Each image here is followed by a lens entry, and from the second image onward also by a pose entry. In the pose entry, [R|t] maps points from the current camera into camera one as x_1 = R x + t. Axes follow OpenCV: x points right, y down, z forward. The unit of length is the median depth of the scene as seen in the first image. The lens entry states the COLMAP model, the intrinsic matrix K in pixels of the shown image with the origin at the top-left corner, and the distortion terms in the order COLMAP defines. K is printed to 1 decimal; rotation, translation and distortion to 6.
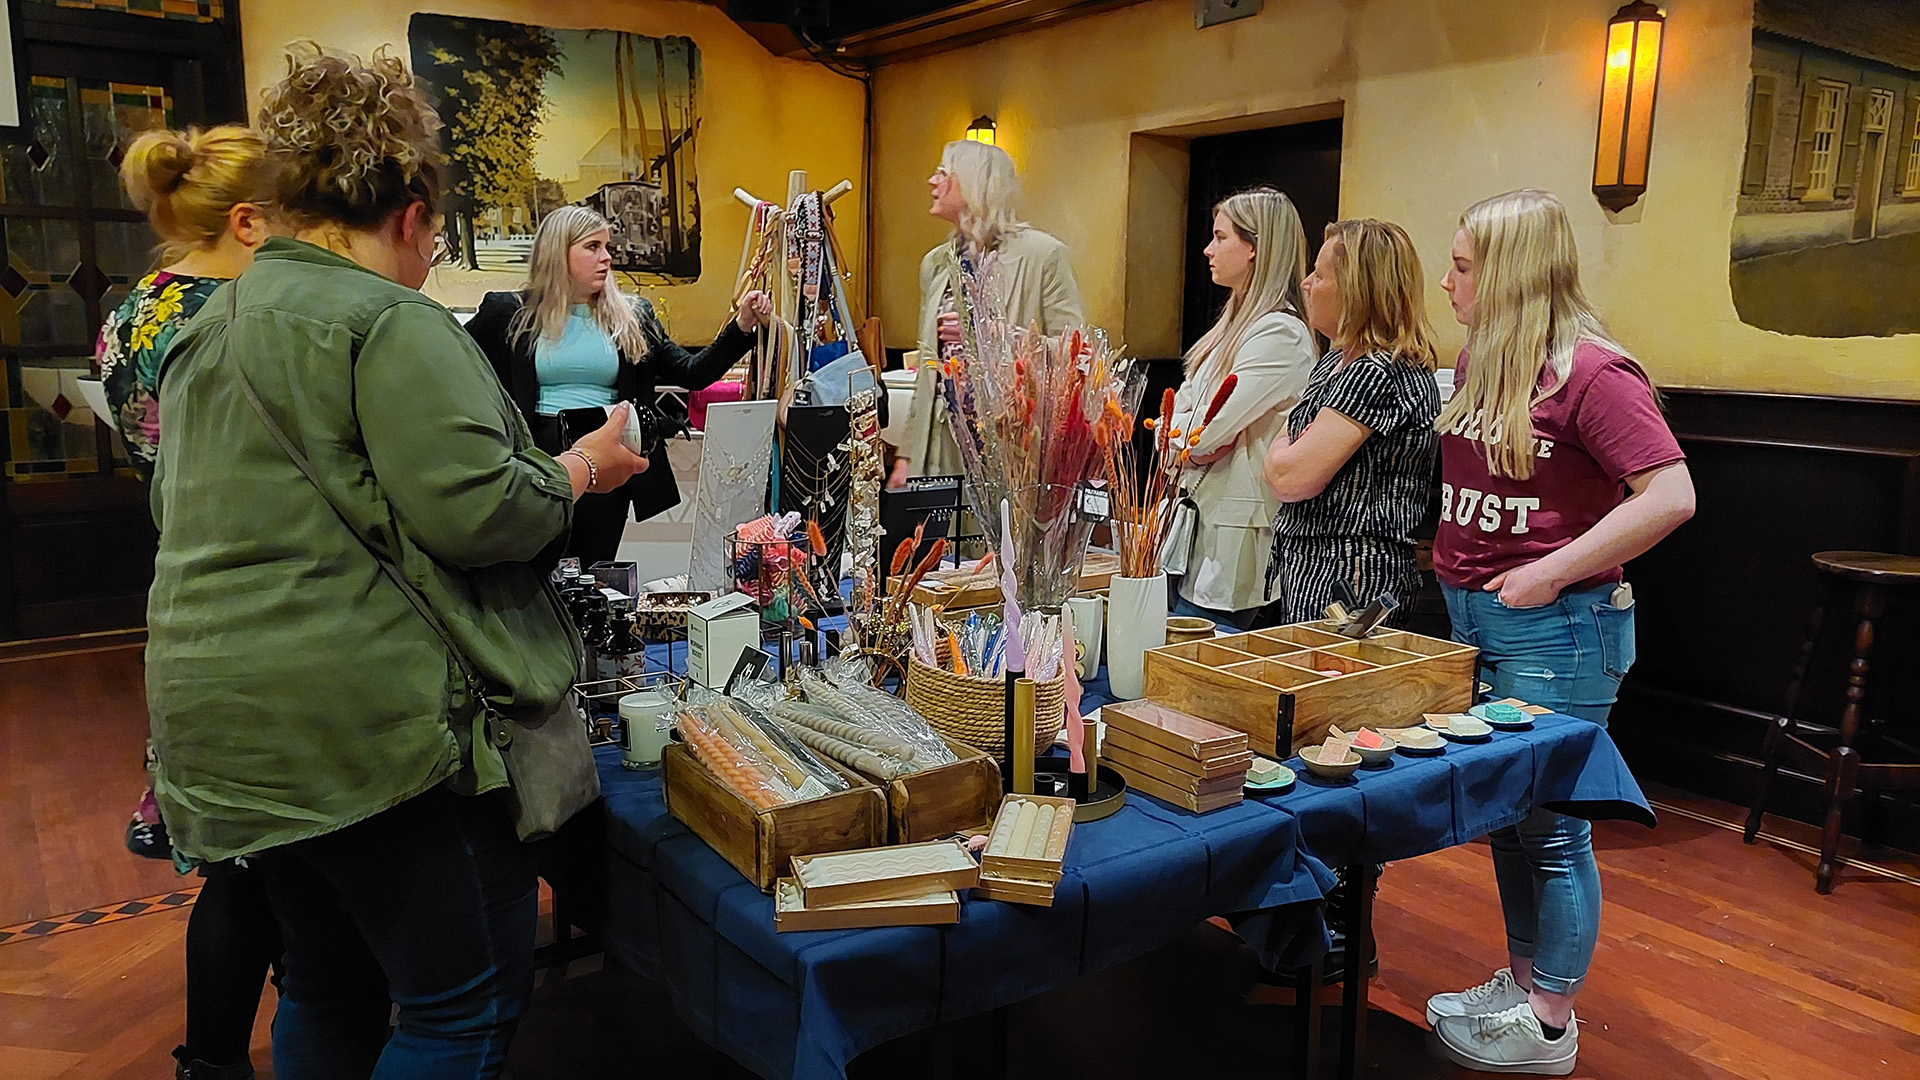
lens RADIAL K [[1373.4, 0, 962.5], [0, 1373.4, 541.6], [0, 0, 1]] dist [-0.001507, -0.001479]
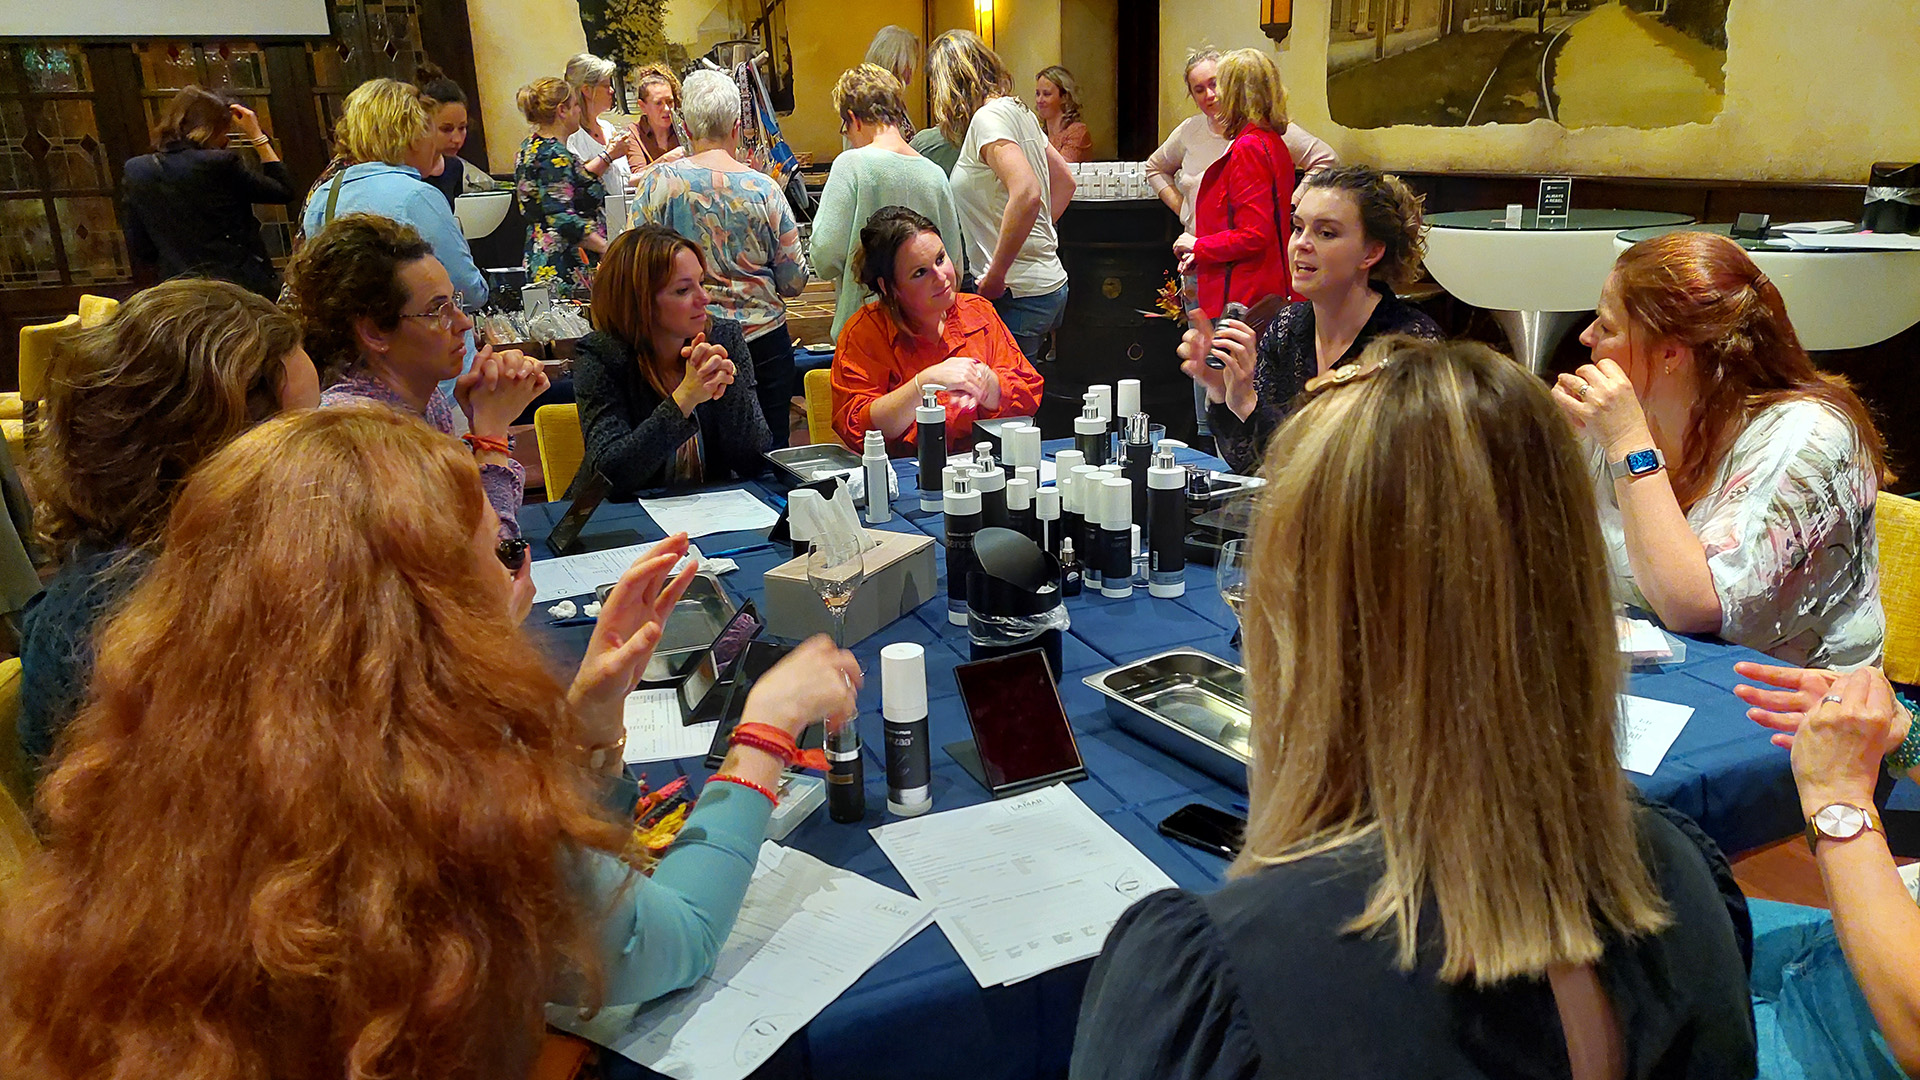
lens RADIAL K [[1373.4, 0, 958.3], [0, 1373.4, 542.0], [0, 0, 1]] dist [-0.001507, -0.001479]
pose [[0.968866, 0.028668, -0.245920, 0.329415], [0.004017, 0.991322, 0.131392, 0.051641], [0.247552, -0.128289, 0.960344, -0.316047]]
